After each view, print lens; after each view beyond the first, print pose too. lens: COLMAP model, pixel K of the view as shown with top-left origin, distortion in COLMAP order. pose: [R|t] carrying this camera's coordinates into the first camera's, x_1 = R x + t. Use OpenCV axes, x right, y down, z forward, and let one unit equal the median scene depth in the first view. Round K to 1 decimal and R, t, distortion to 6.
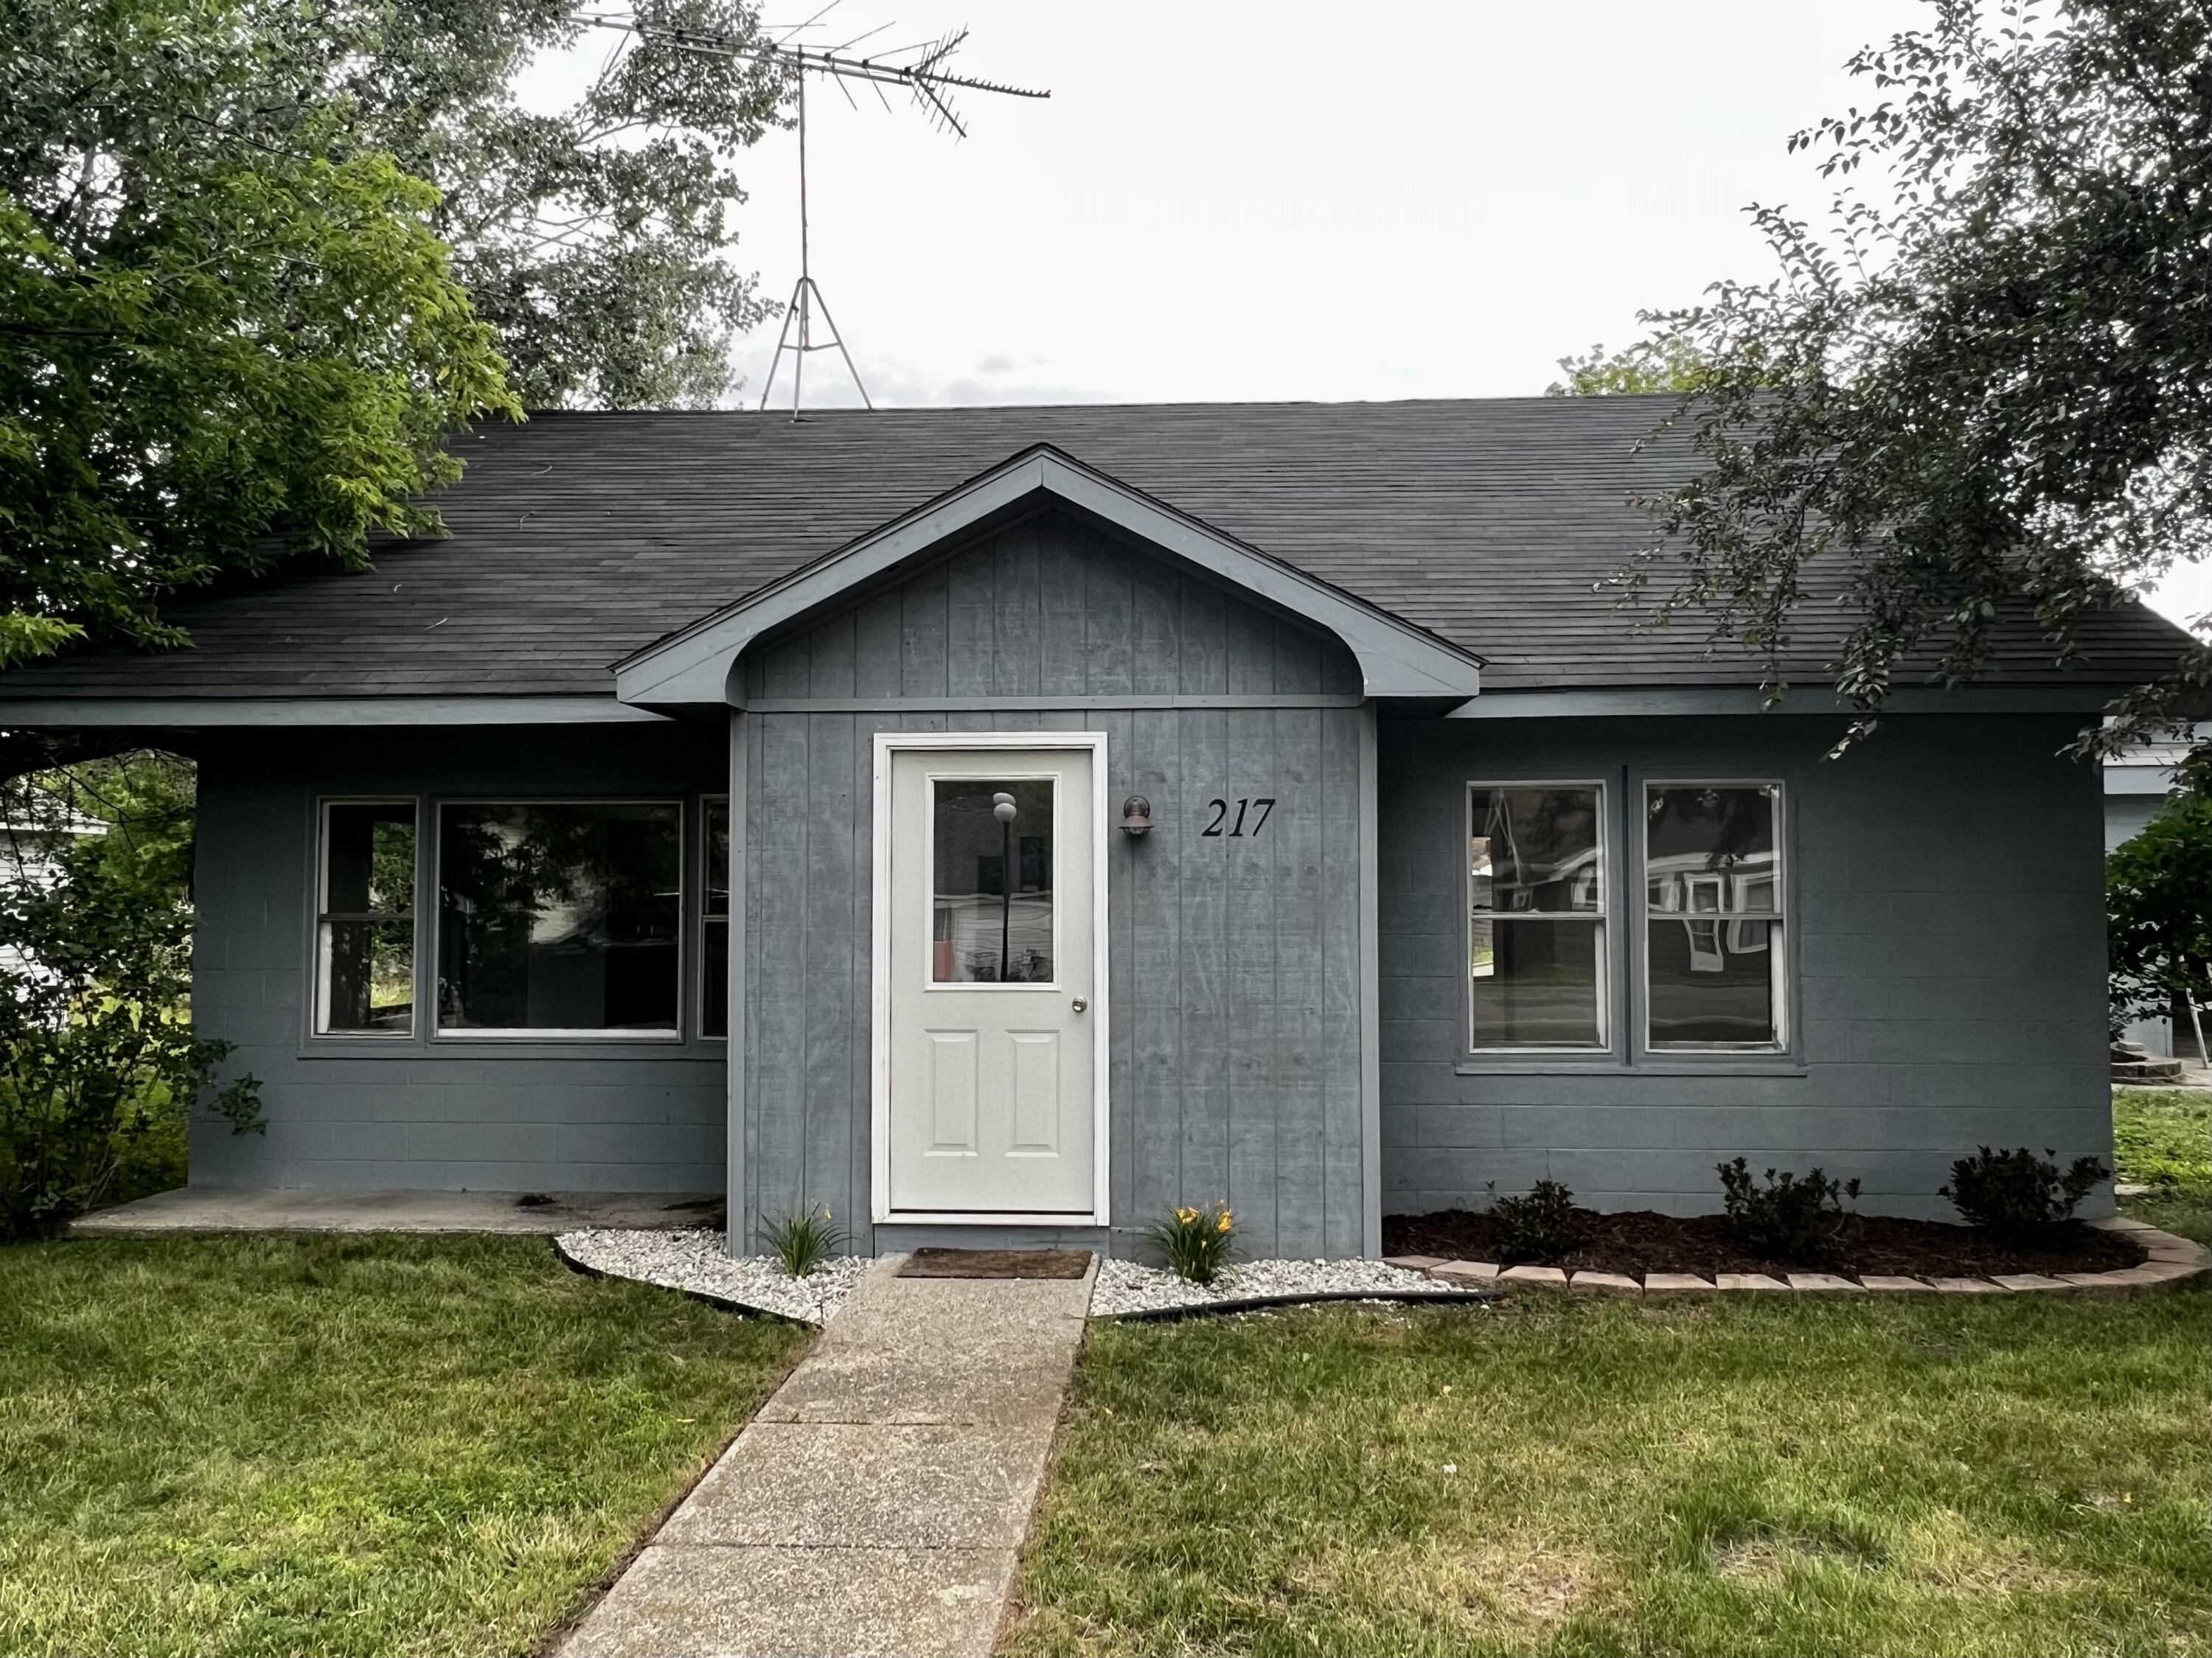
lens RADIAL K [[1615.6, 0, 1101.2], [0, 1615.6, 804.5], [0, 0, 1]] dist [-0.010682, 0.005515]
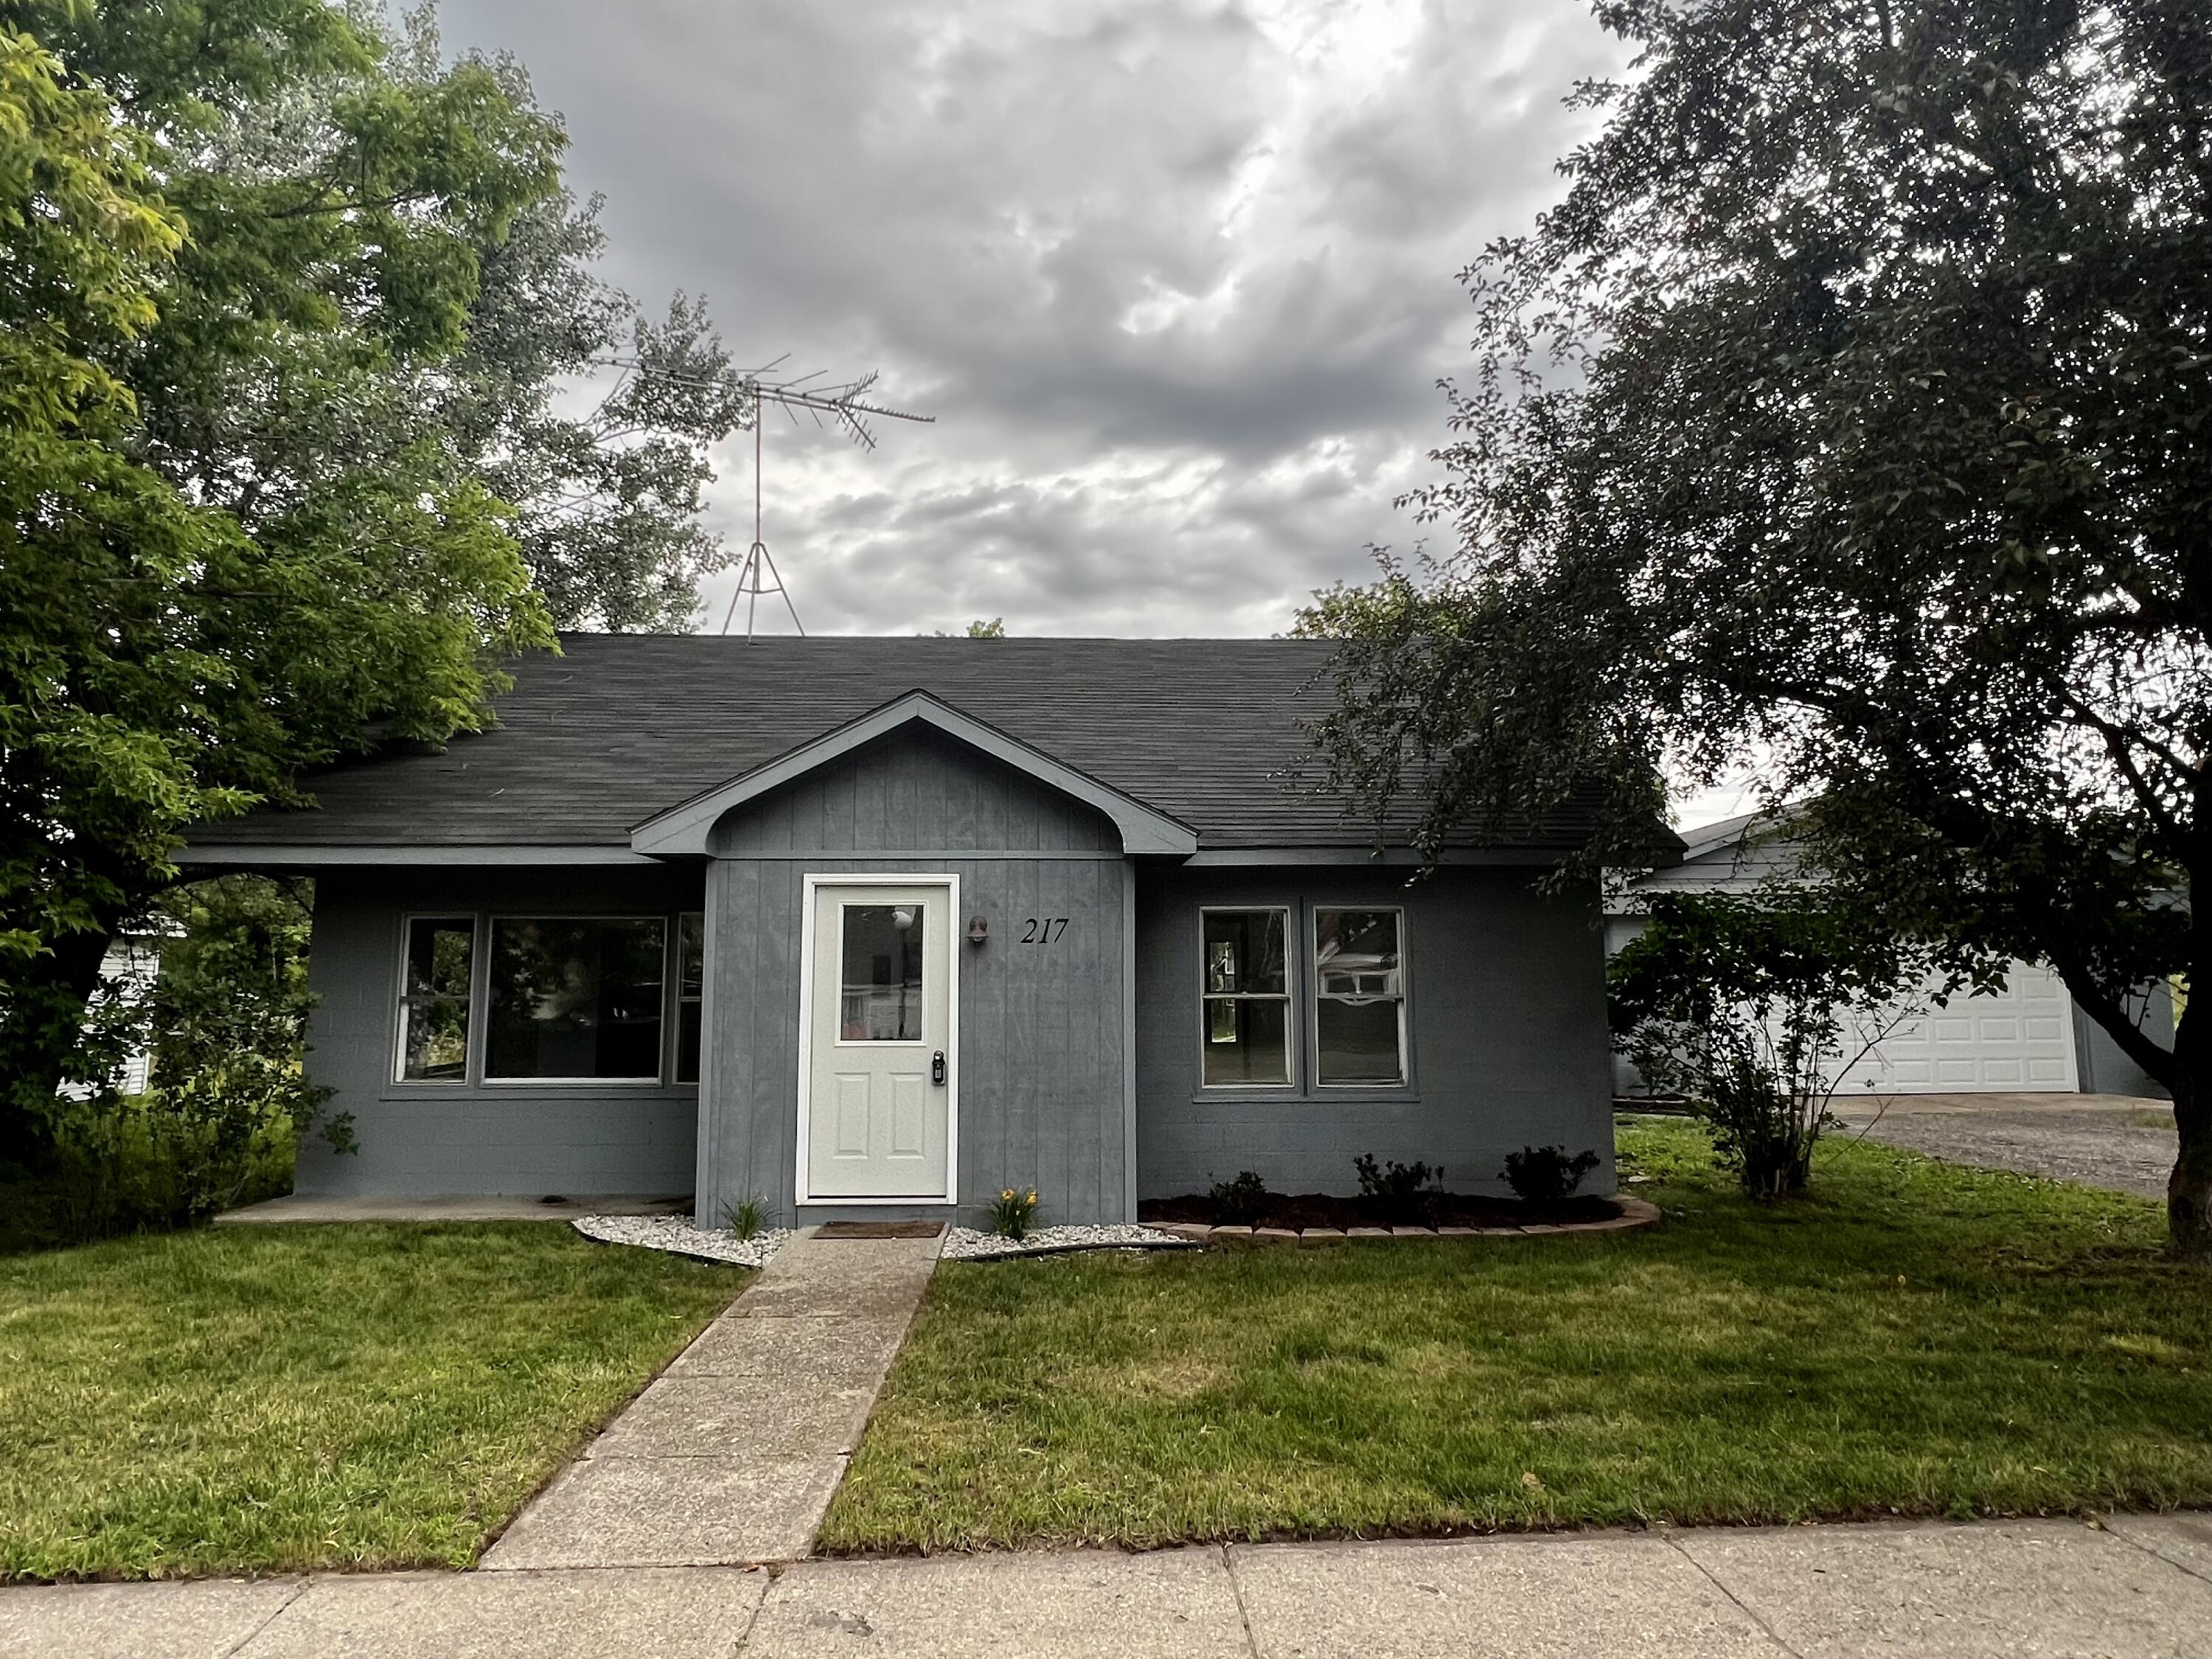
lens RADIAL K [[1275.2, 0, 1078.2], [0, 1275.2, 813.5], [0, 0, 1]] dist [-0.004235, -0.002307]
pose [[0.996944, 0.009903, 0.077493, 0.021961], [-0.003747, 0.996853, -0.079185, -0.006836], [-0.078033, 0.078653, 0.993843, -0.207200]]
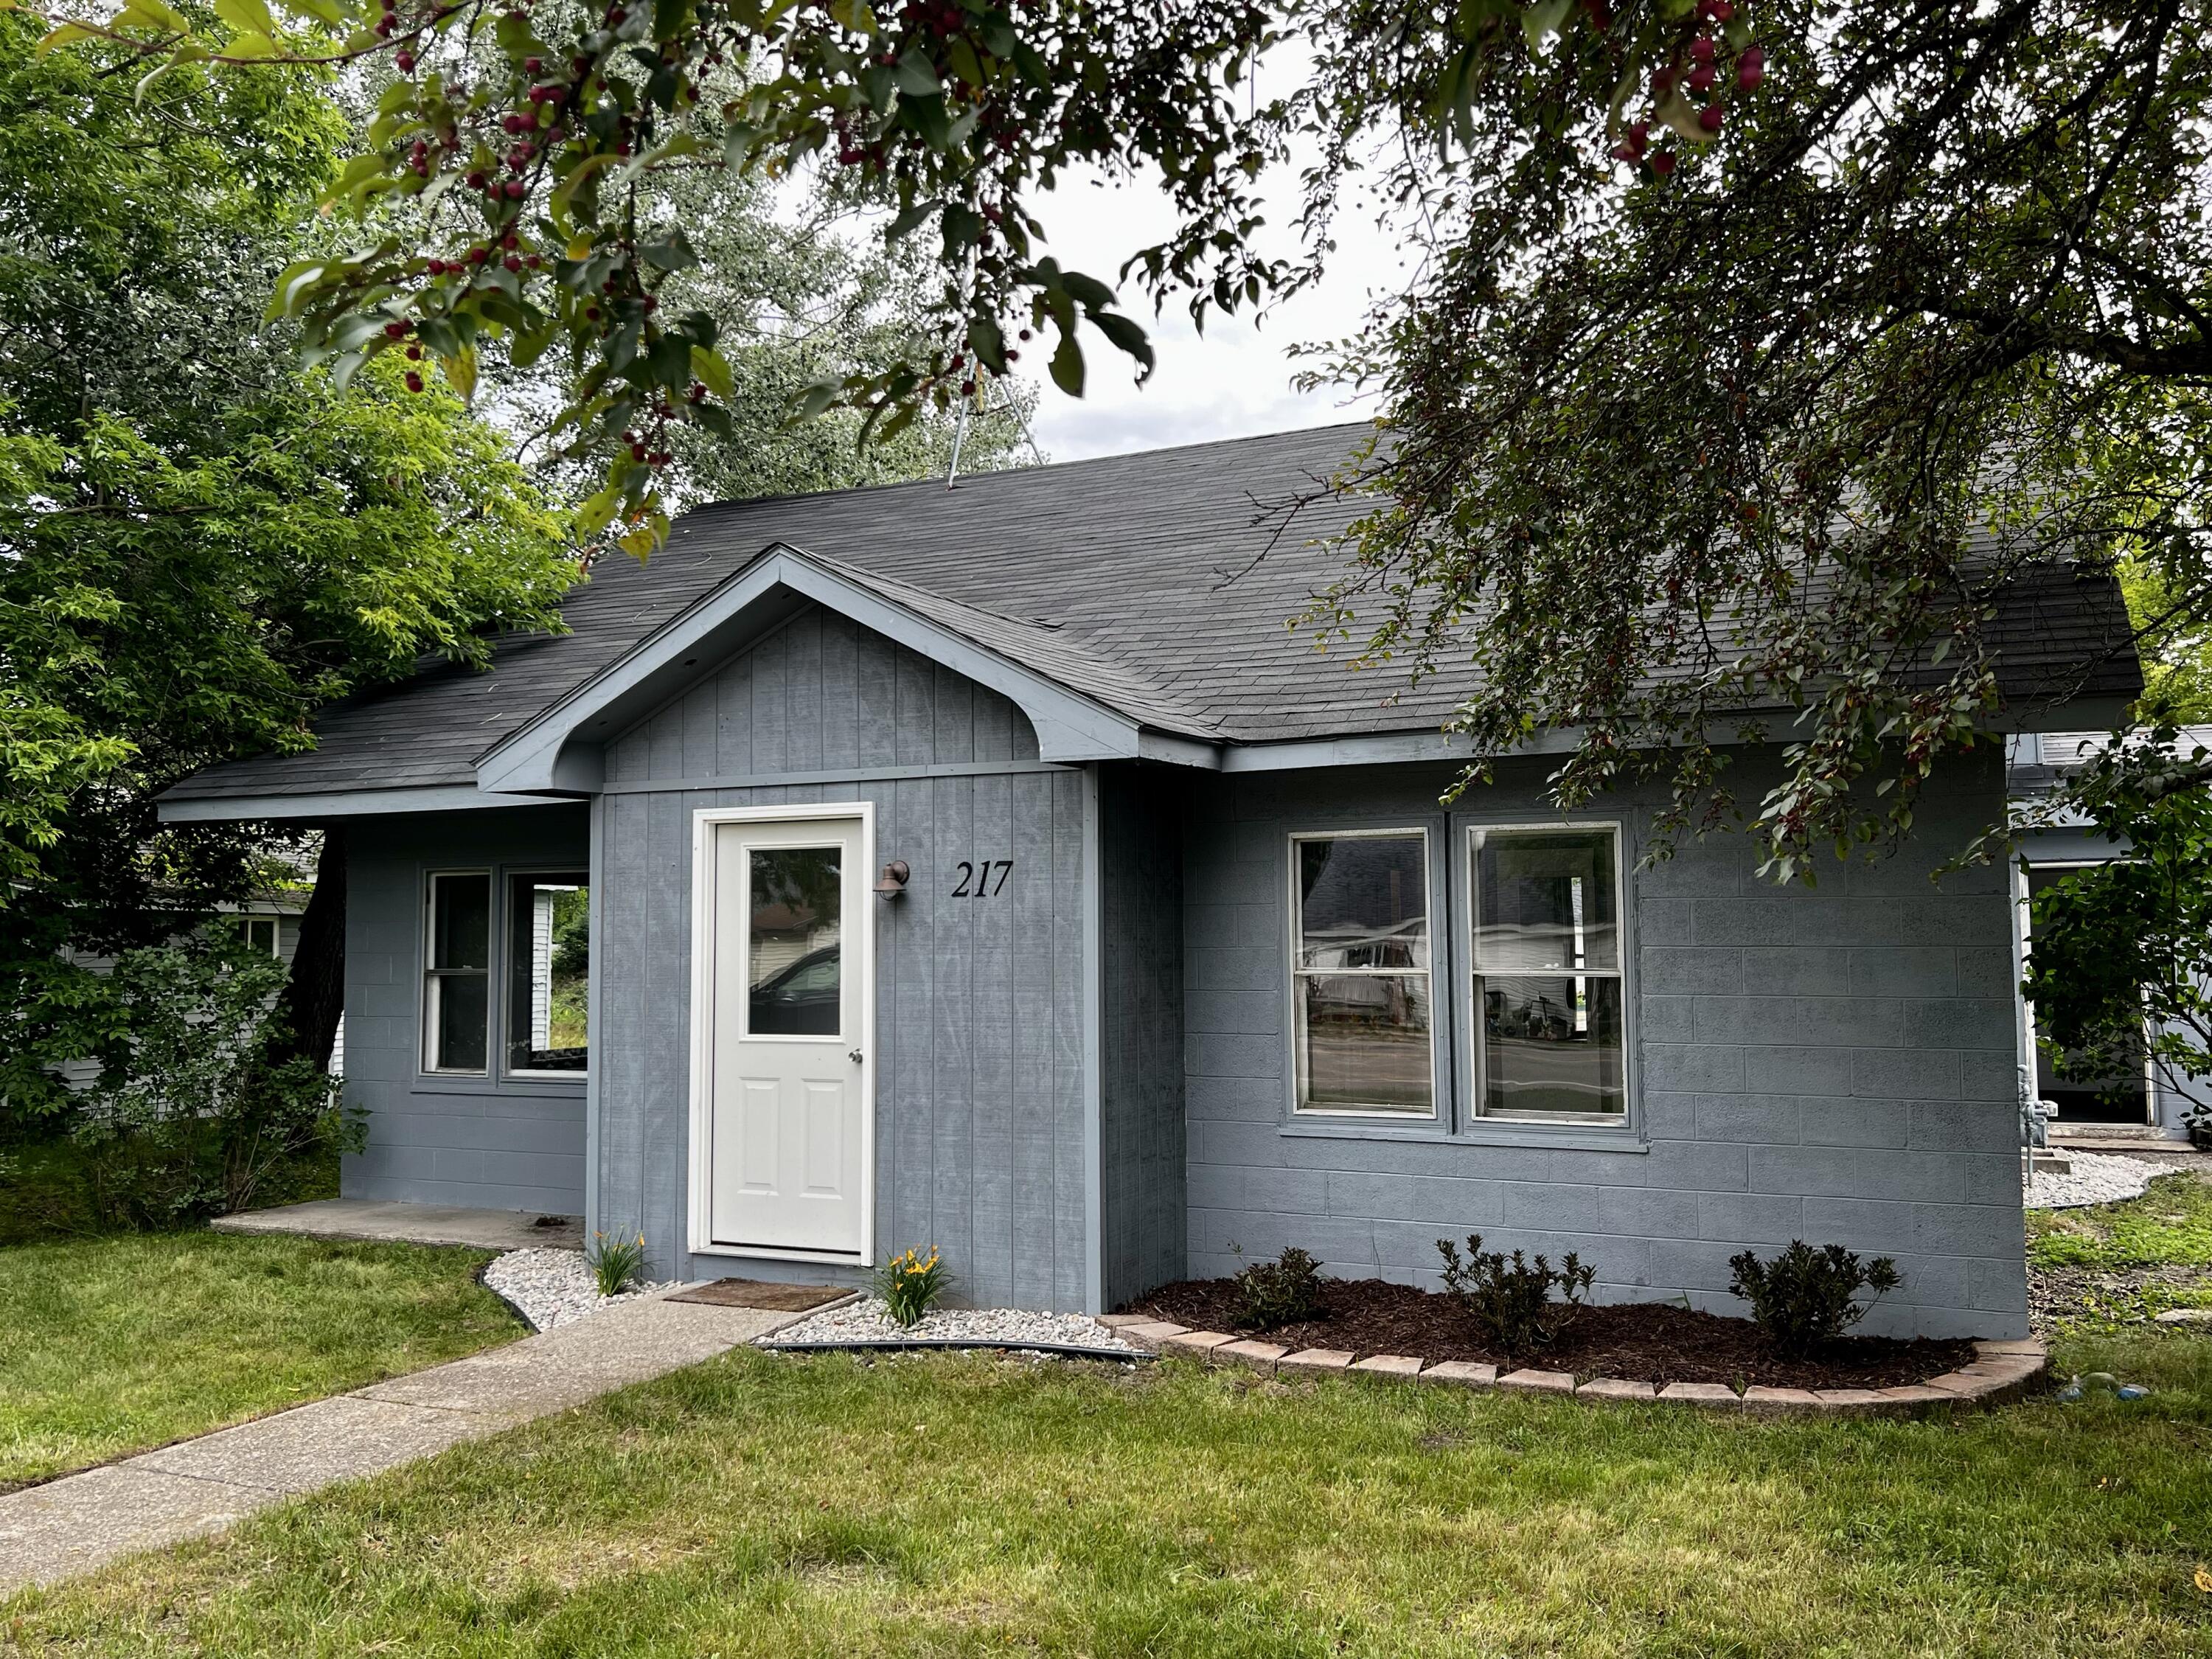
lens RADIAL K [[1757.9, 0, 1105.9], [0, 1757.9, 781.7], [0, 0, 1]] dist [0.033663, -0.030777]
pose [[0.930781, -0.038156, -0.363581, 0.571321], [0.026377, 0.998956, -0.037309, -0.010107], [0.364625, 0.025137, 0.930815, -0.031254]]
